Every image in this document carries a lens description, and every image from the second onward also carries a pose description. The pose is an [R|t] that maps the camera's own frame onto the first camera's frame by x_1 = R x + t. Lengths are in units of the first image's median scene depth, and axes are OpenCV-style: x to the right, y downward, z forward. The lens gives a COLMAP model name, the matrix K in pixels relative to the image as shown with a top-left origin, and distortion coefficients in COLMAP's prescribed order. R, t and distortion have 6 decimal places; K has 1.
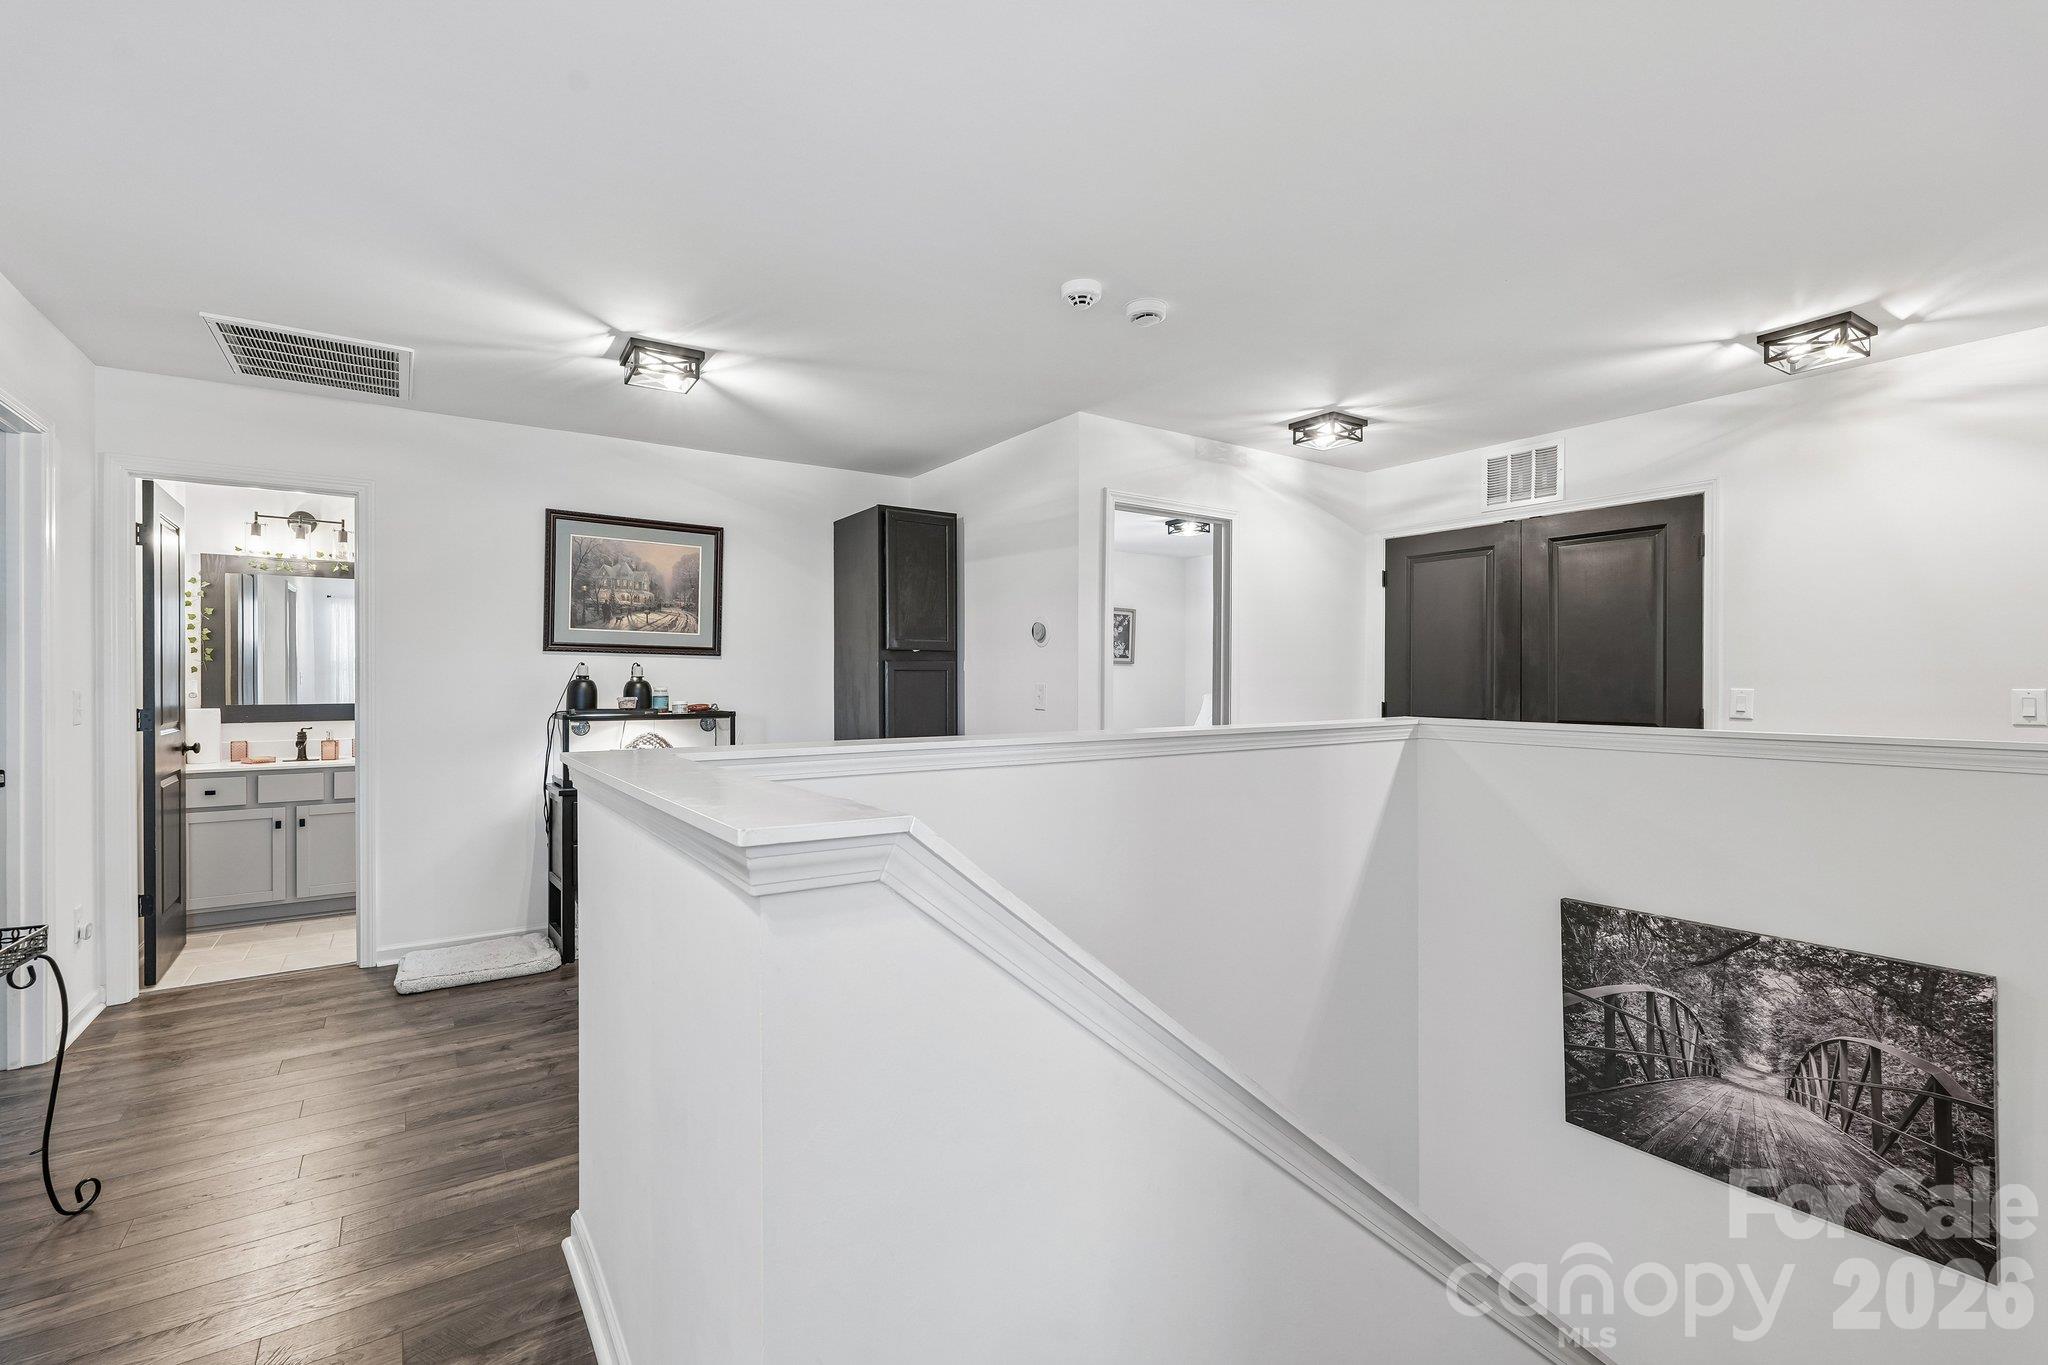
lens RADIAL K [[896.4, 0, 1038.1], [0, 896.4, 679.1], [0, 0, 1]] dist [0.001003, -0.000323]
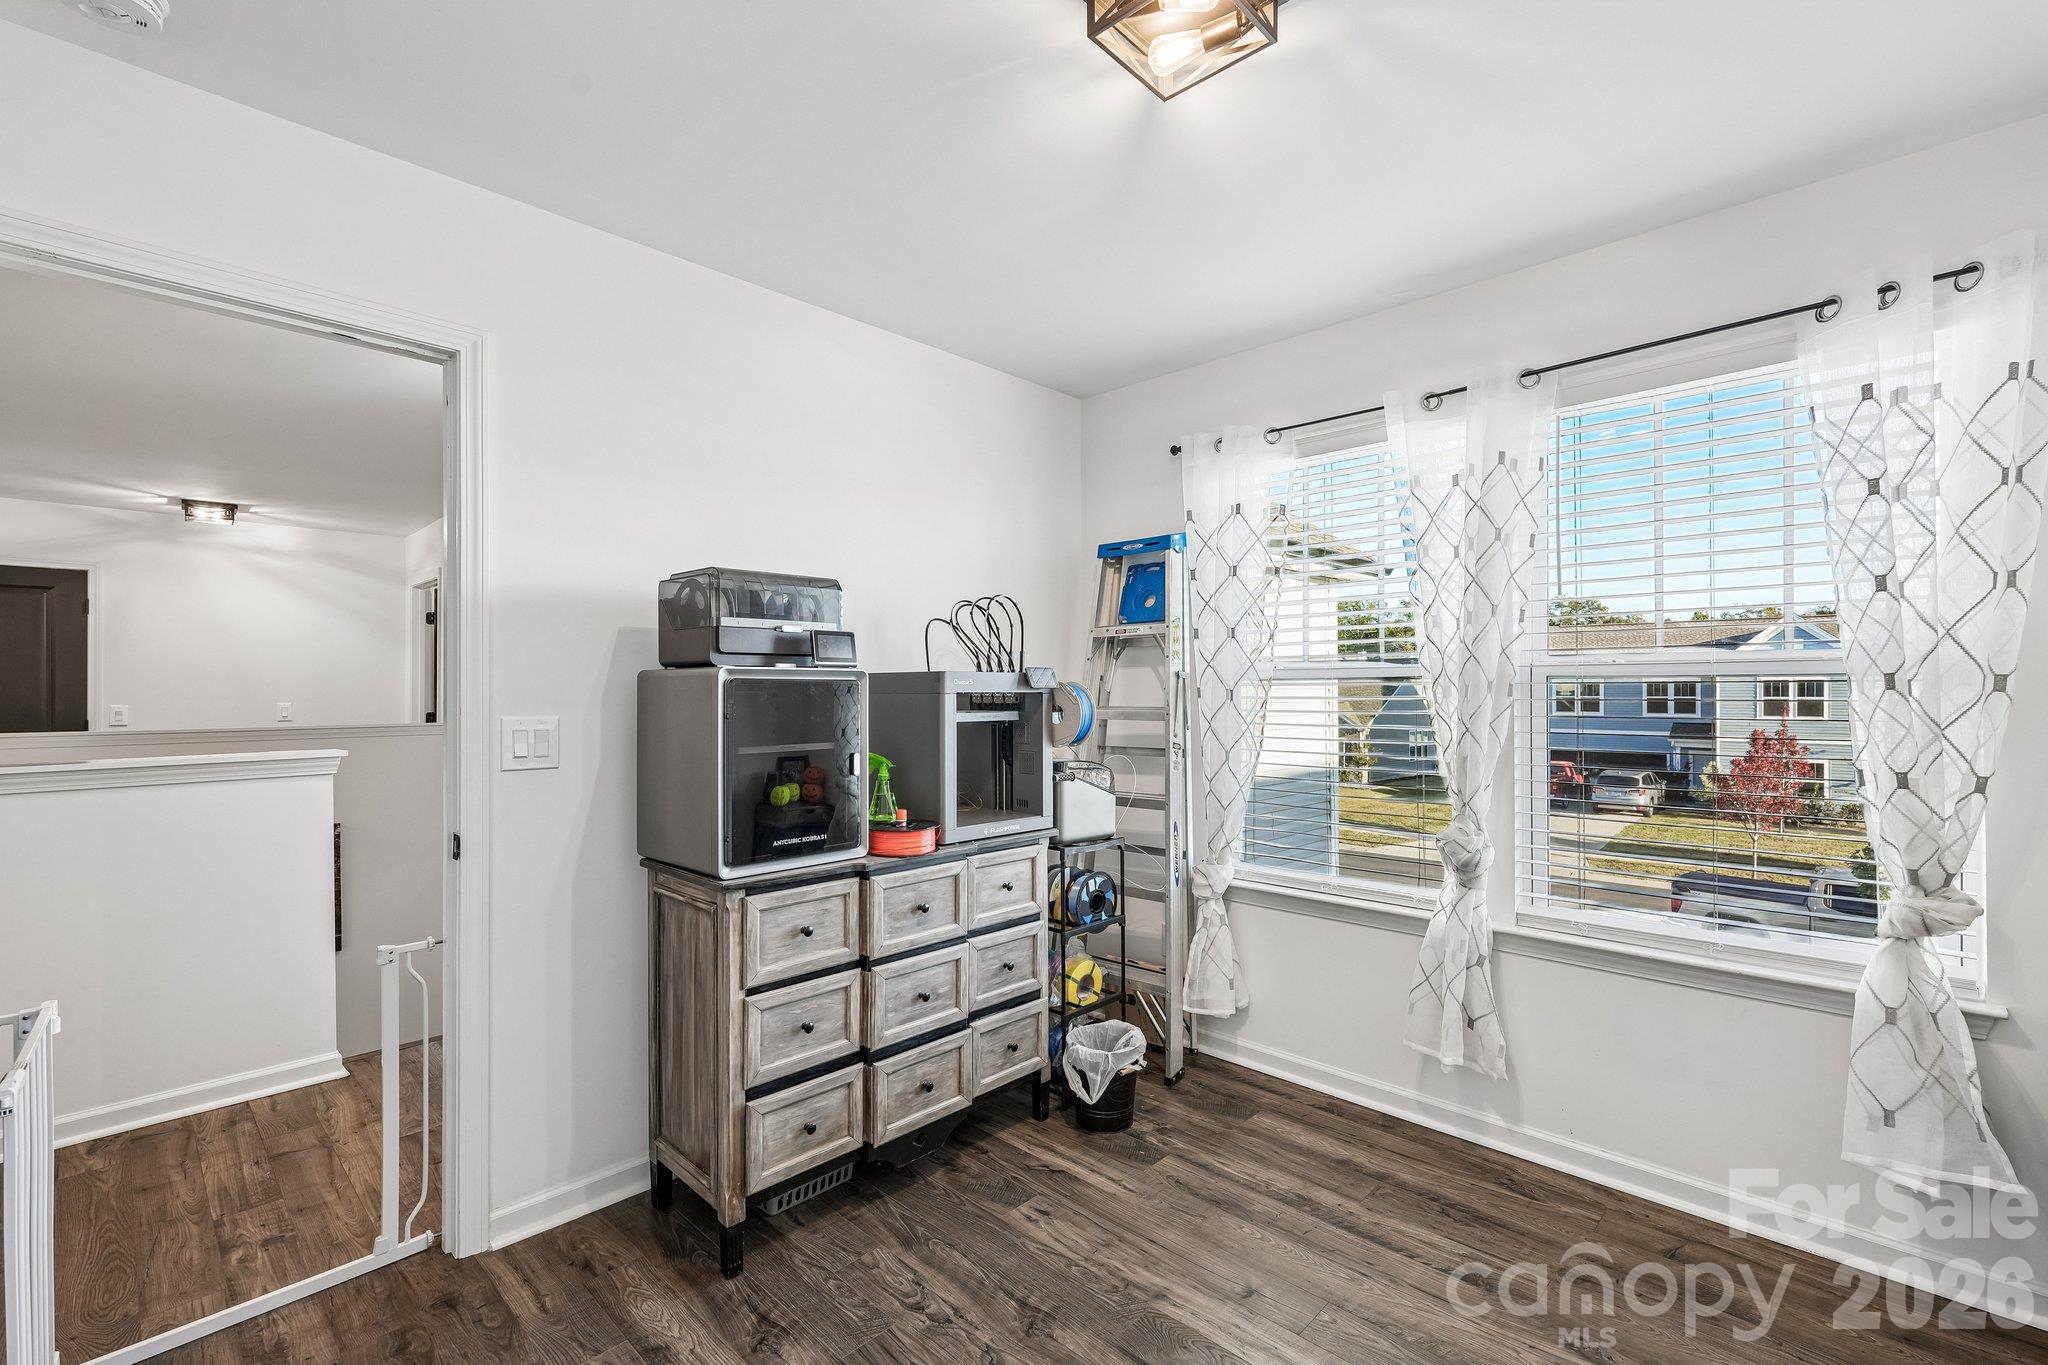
lens RADIAL K [[896.4, 0, 1026.6], [0, 896.4, 686.7], [0, 0, 1]] dist [0.001003, -0.000323]
pose [[-0.192485, -0.000069, 0.981300, -2.609961], [0.004721, 0.999988, 0.000997, -0.029290], [-0.981289, 0.004825, -0.192482, -0.589430]]
